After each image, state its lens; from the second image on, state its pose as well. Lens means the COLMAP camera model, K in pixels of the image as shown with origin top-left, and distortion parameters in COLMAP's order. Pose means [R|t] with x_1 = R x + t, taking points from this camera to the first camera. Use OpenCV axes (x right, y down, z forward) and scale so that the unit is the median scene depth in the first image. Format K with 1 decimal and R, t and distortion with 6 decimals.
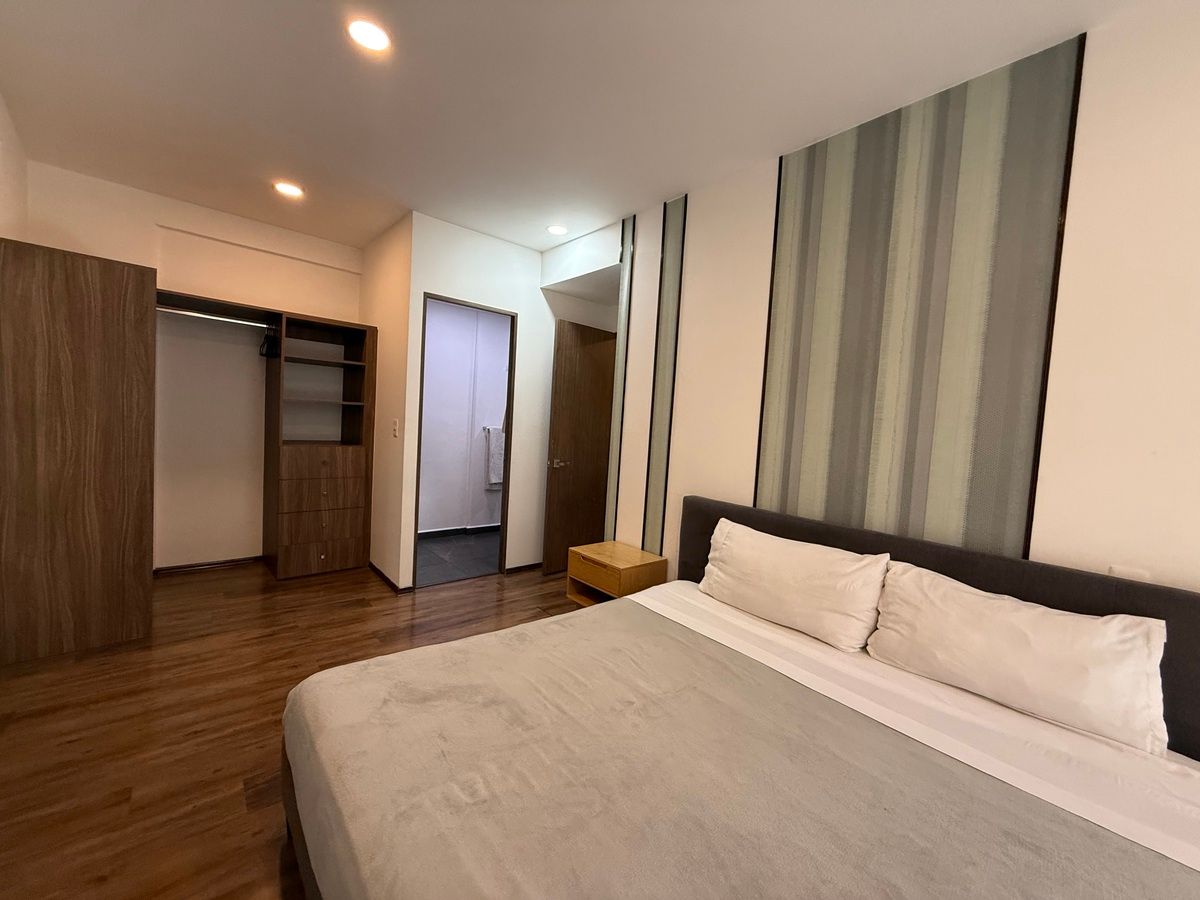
lens RADIAL K [[476.2, 0, 600.0], [0, 476.2, 450.0], [0, 0, 1]] dist [-0.001800, 0.000083]
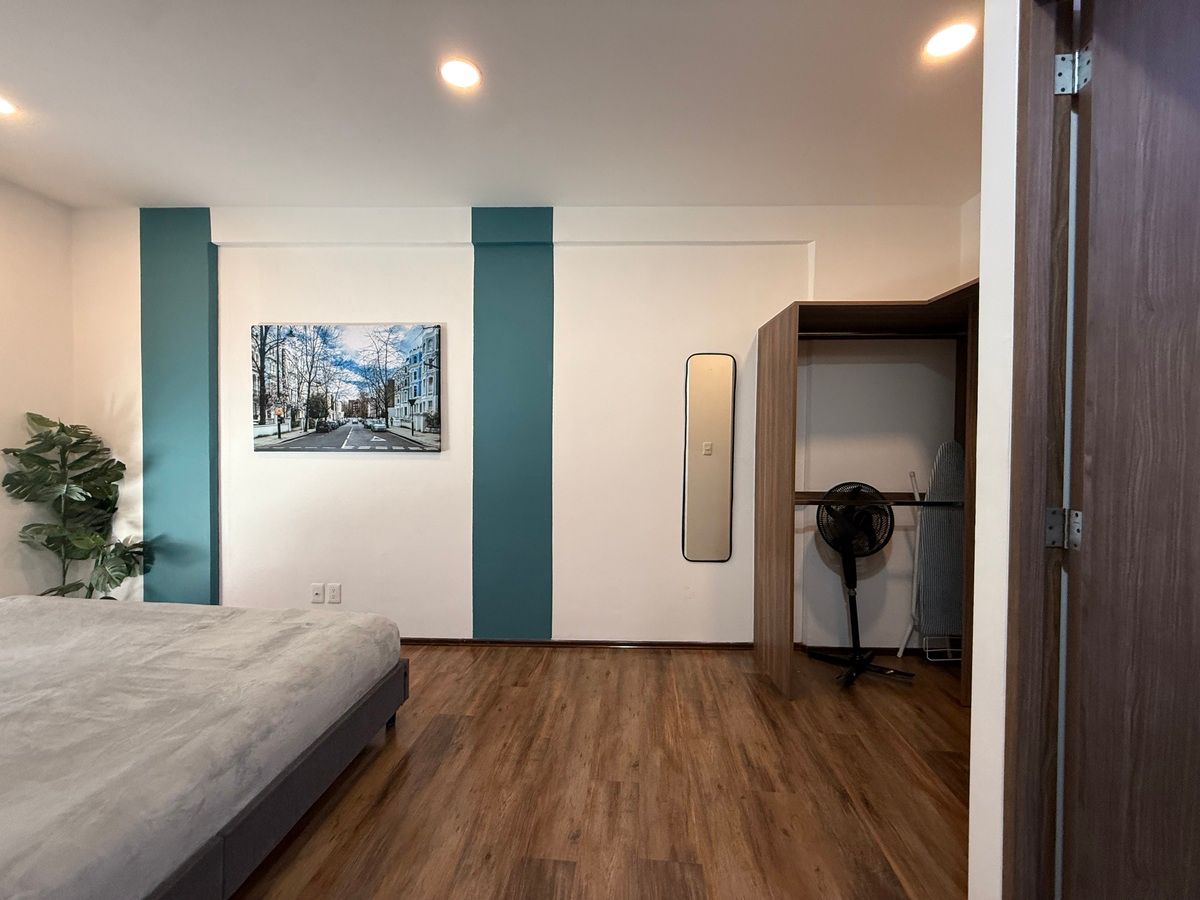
lens RADIAL K [[476.2, 0, 600.0], [0, 476.2, 450.0], [0, 0, 1]] dist [-0.001800, 0.000083]
pose [[-0.725683, -0.062126, -0.685219, -0.026647], [-0.091014, 0.995831, 0.006100, -0.060794], [0.681983, 0.066791, -0.728311, 1.427671]]
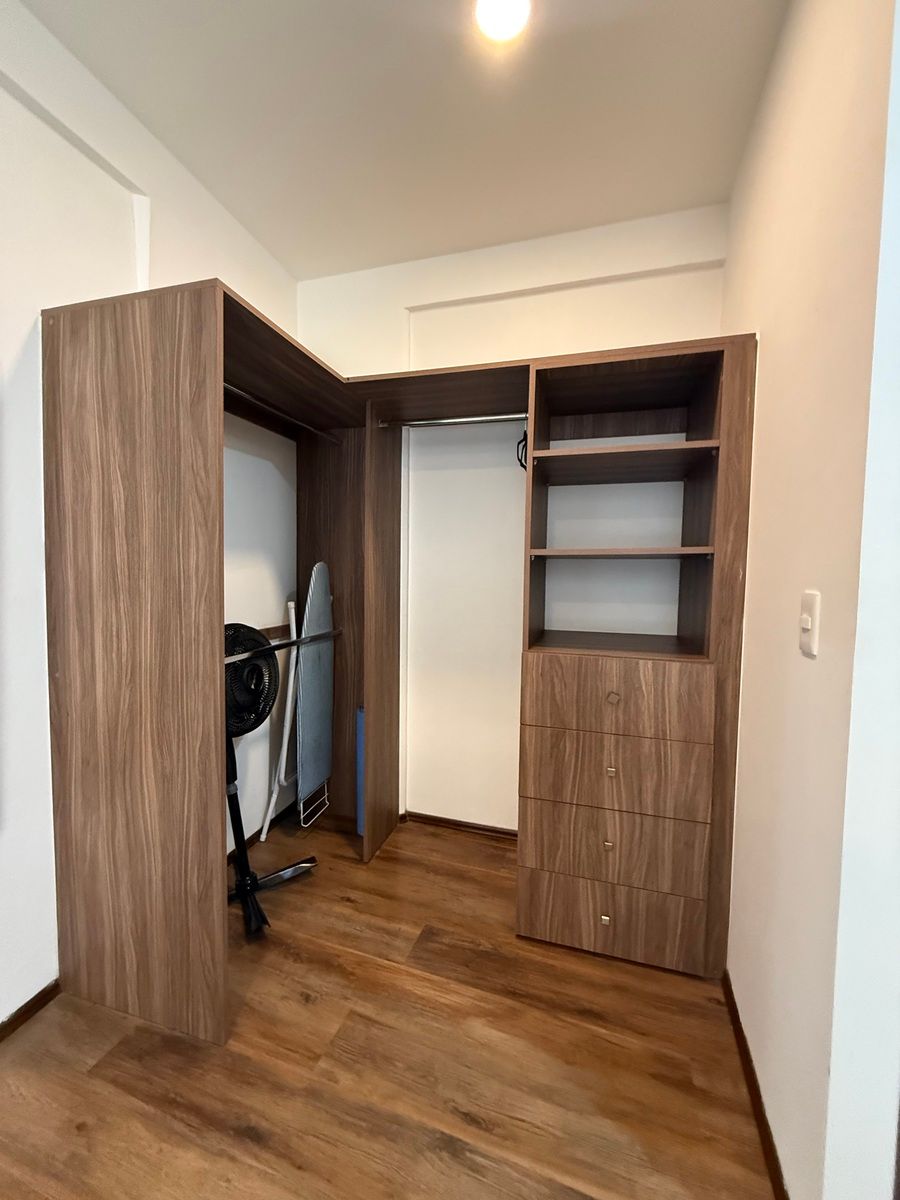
lens RADIAL K [[474.1, 0, 450.4], [0, 474.1, 597.4], [0, 0, 1]] dist [-0.002999, 0.000053]
pose [[0.487394, -0.005231, -0.873167, -0.416446], [-0.033788, 0.999120, -0.024845, -0.065433], [0.872528, 0.041611, 0.486788, 0.979355]]
